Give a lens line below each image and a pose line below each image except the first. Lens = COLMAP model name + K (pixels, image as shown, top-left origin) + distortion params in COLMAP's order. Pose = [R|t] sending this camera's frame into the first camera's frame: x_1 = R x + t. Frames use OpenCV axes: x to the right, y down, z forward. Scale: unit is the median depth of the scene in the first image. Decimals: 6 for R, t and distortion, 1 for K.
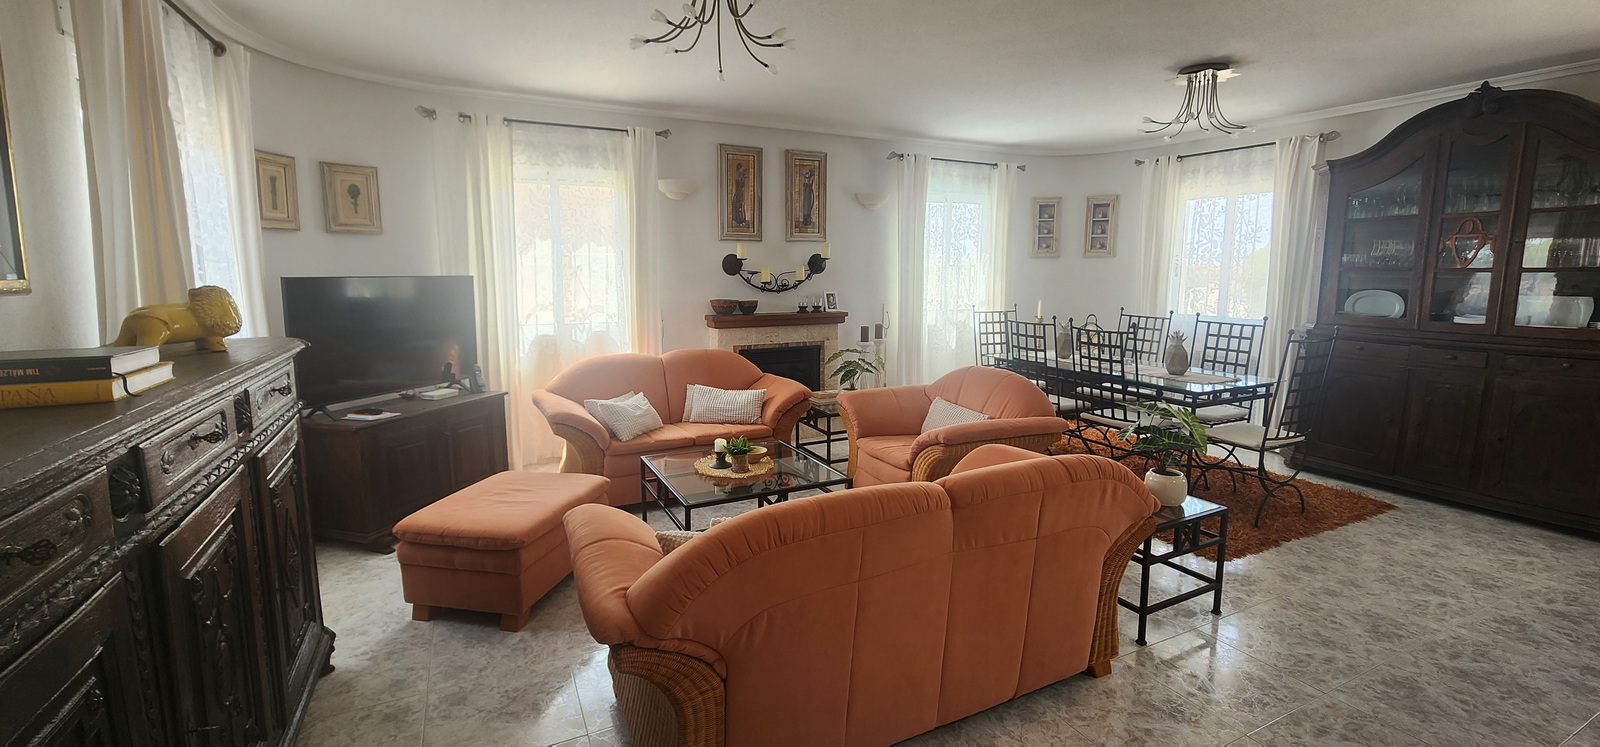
lens RADIAL K [[663.5, 0, 801.2], [0, 663.5, 352.8], [0, 0, 1]] dist [-0.003726, -0.000144]
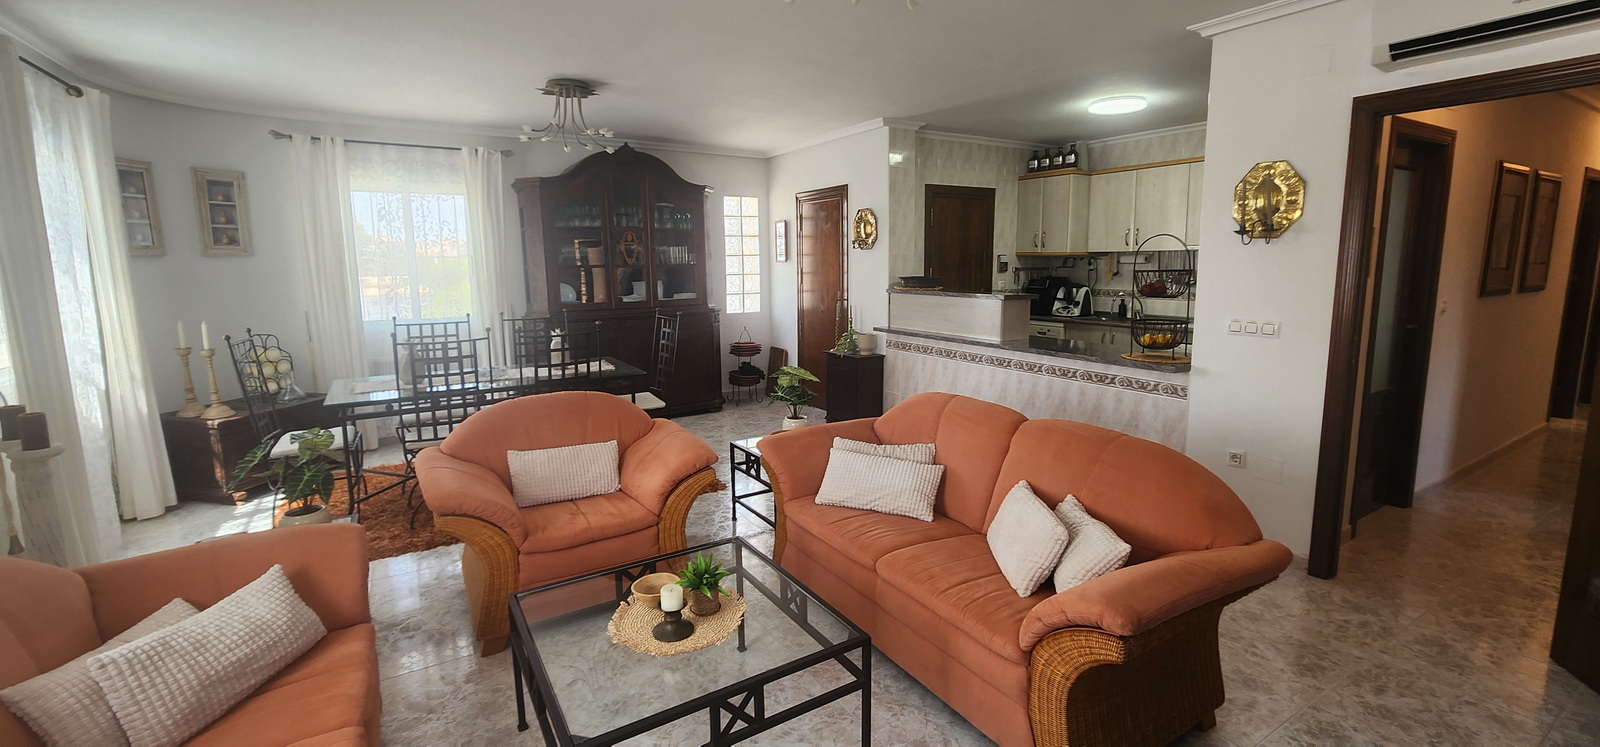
lens RADIAL K [[663.5, 0, 801.2], [0, 663.5, 352.8], [0, 0, 1]] dist [-0.003726, -0.000144]
pose [[-0.084029, -0.138554, 0.986784, -0.354946], [0.137108, 0.979259, 0.149173, -0.067464], [-0.986986, 0.147831, -0.063290, 0.482147]]
